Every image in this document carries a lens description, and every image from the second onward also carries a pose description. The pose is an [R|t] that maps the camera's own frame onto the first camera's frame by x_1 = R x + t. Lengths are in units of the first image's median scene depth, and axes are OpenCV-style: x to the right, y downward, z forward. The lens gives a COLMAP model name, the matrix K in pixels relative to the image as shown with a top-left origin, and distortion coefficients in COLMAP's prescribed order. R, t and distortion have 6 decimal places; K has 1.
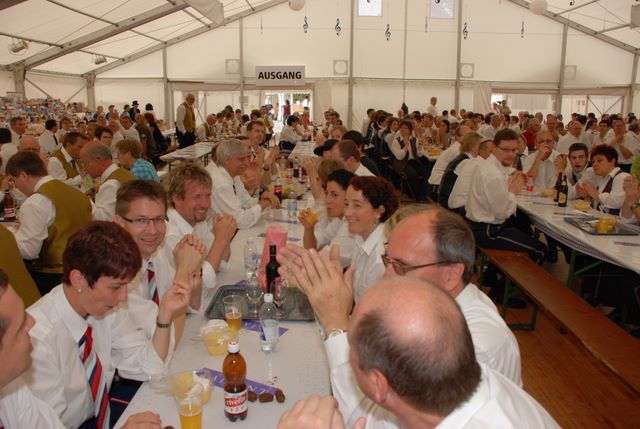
lens RADIAL K [[516.1, 0, 303.9], [0, 516.1, 213.6], [0, 0, 1]] dist [-0.166294, 0.215119]
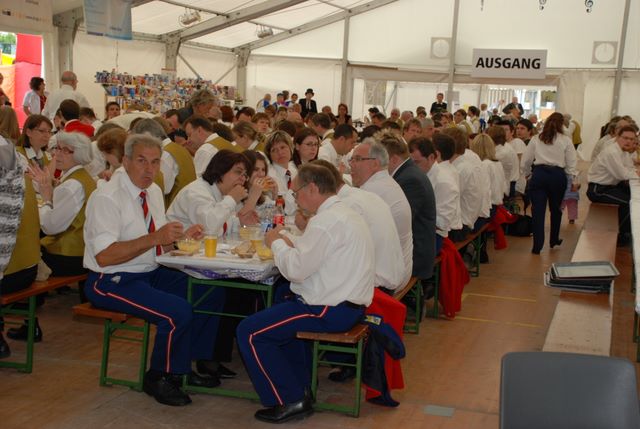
lens RADIAL K [[1058.9, 0, 320.0], [0, 1058.9, 214.5], [0, 0, 1]] dist [0.206728, 1.313300]
pose [[0.968455, 0.074856, -0.237681, 0.067752], [-0.100660, 0.990049, -0.098338, 0.101827], [0.227955, 0.119161, 0.966353, -0.443988]]
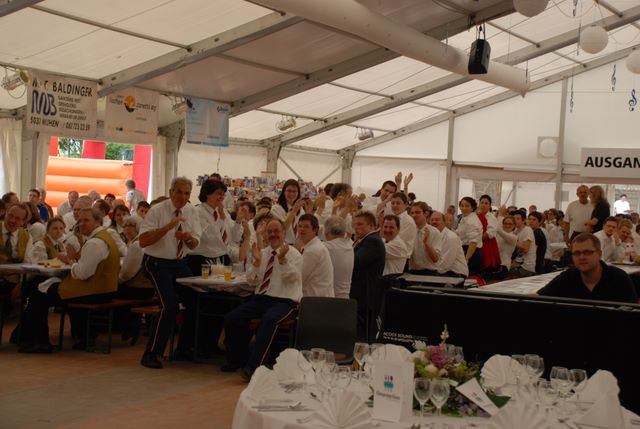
lens RADIAL K [[1272.3, 0, 320.0], [0, 1272.3, 214.5], [0, 0, 1]] dist [0.406632, 0.096461]
pose [[0.926345, 0.047260, -0.373700, 0.232722], [-0.122976, 0.975681, -0.181450, 0.154861], [0.356037, 0.214041, 0.909629, -0.682805]]
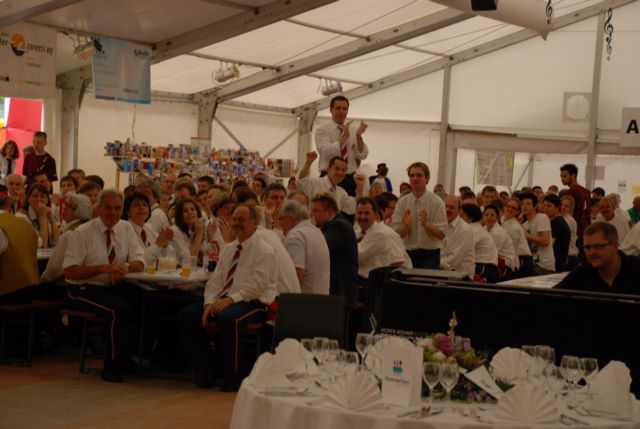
lens RADIAL K [[1831.3, 0, 320.0], [0, 1831.3, 214.5], [0, 0, 1]] dist [0.794063, 0.092221]
pose [[0.938887, 0.057023, -0.339468, 0.259732], [-0.122899, 0.976716, -0.175844, 0.176337], [0.321537, 0.206818, 0.924035, -0.788716]]
